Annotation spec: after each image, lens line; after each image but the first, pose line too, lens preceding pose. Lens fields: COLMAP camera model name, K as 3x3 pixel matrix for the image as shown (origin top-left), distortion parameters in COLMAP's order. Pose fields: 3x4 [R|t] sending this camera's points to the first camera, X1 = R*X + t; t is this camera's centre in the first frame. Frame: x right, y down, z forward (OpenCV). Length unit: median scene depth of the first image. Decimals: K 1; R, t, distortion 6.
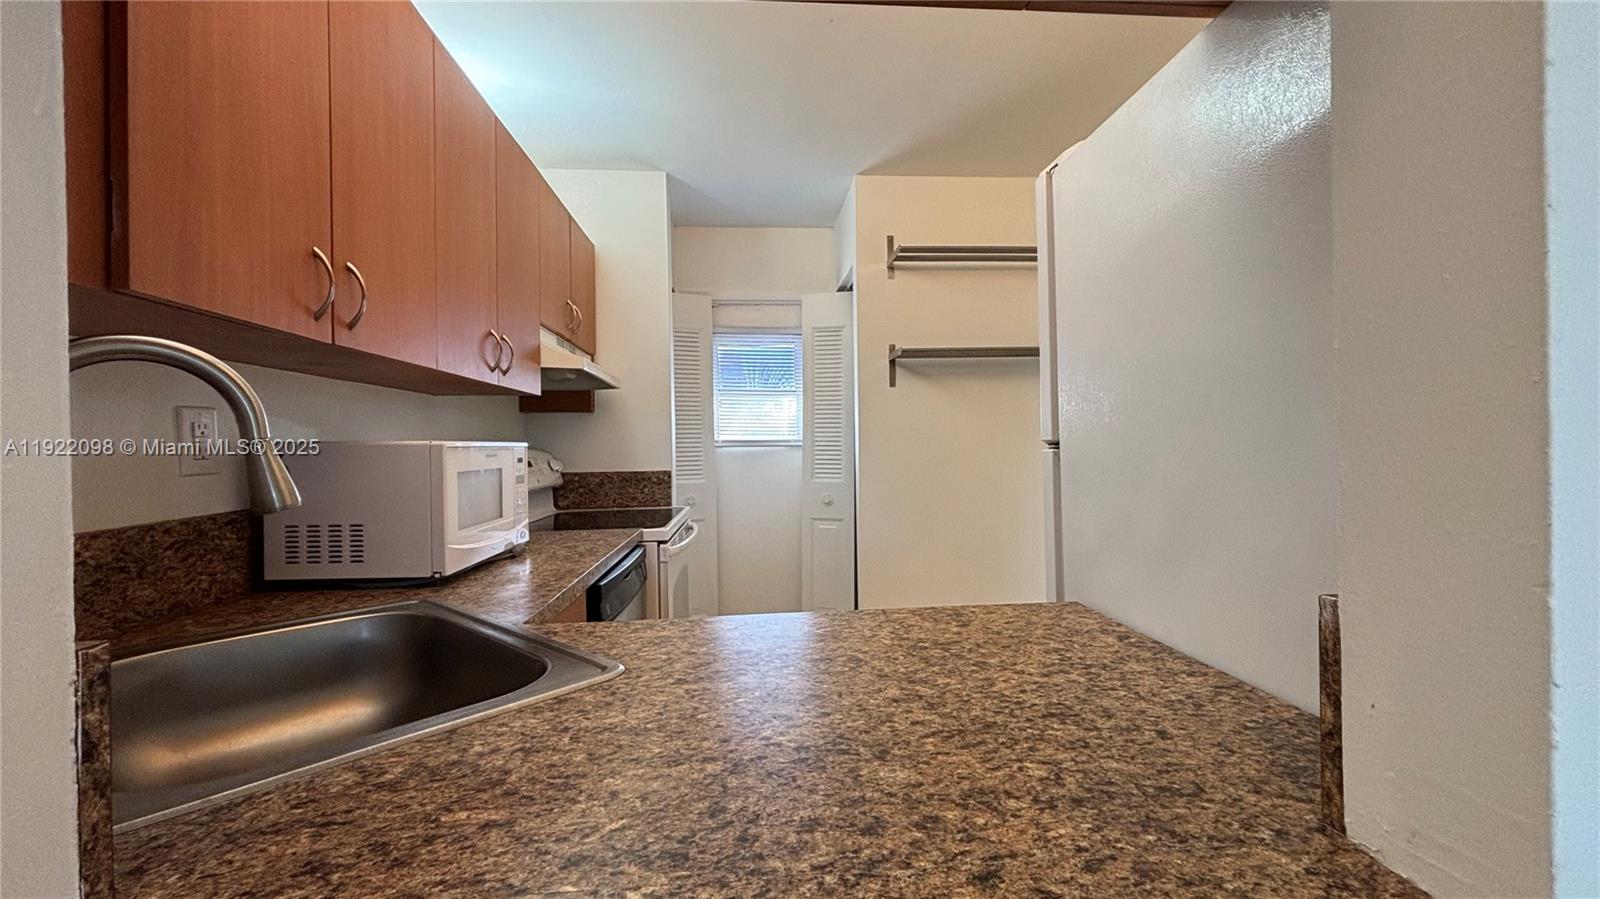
lens RADIAL K [[659.3, 0, 798.6], [0, 659.3, 457.0], [0, 0, 1]] dist [0.000678, -0.000457]
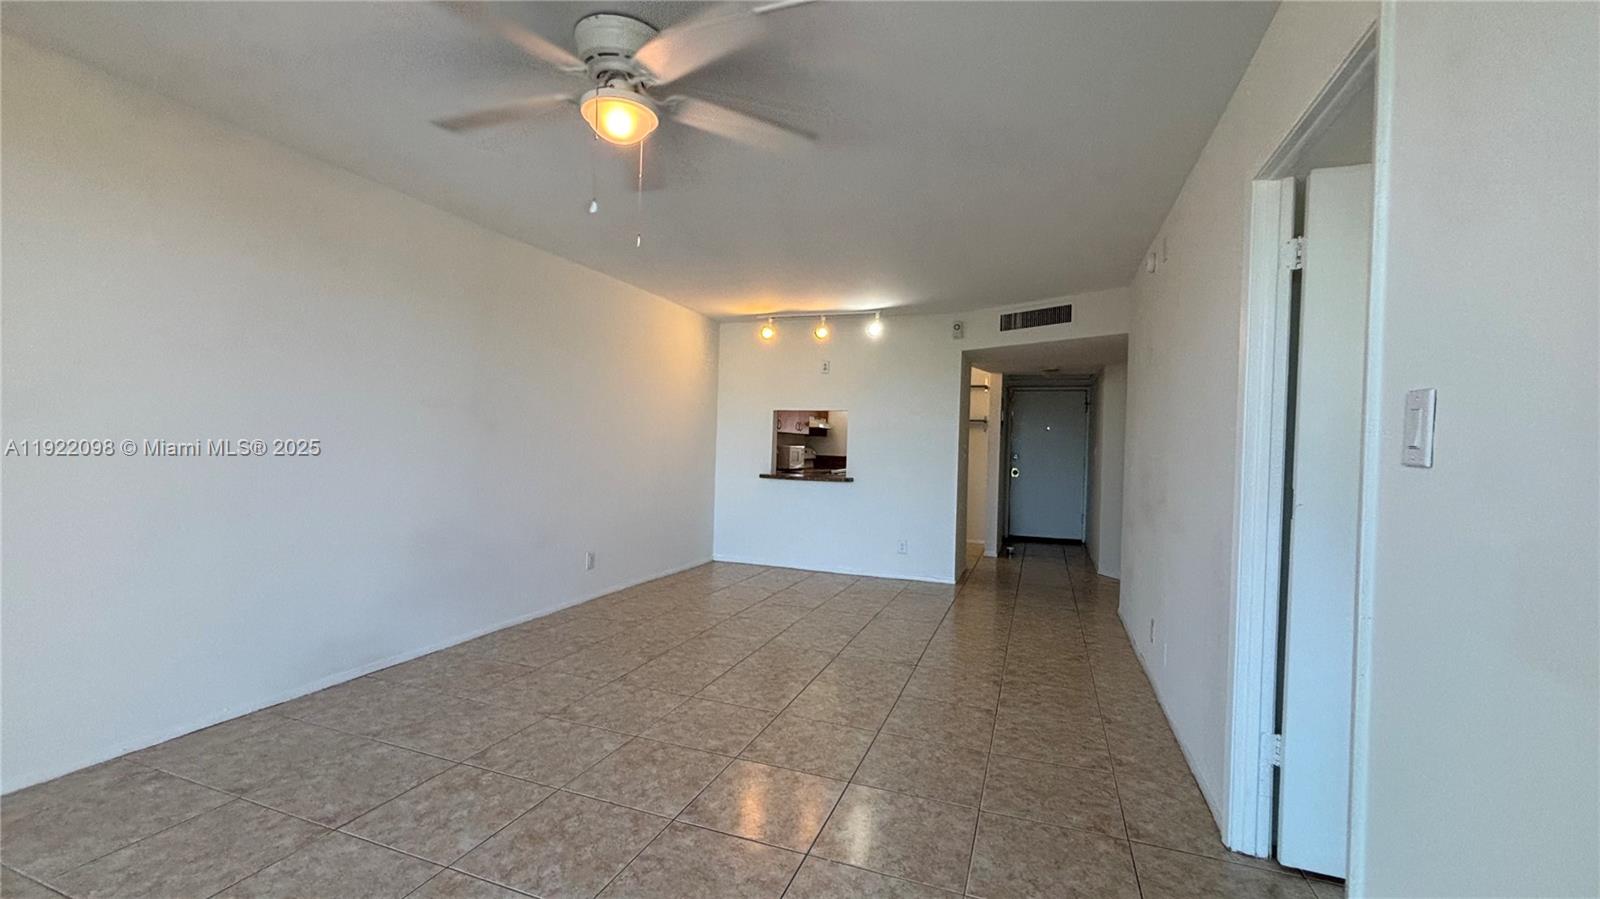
lens RADIAL K [[659.3, 0, 789.4], [0, 659.3, 459.4], [0, 0, 1]] dist [0.000678, -0.000457]
pose [[0.909407, 0.057227, -0.411952, 1.067550], [-0.051020, 0.998358, 0.026061, -0.038317], [0.412767, -0.002682, 0.910833, -2.480098]]
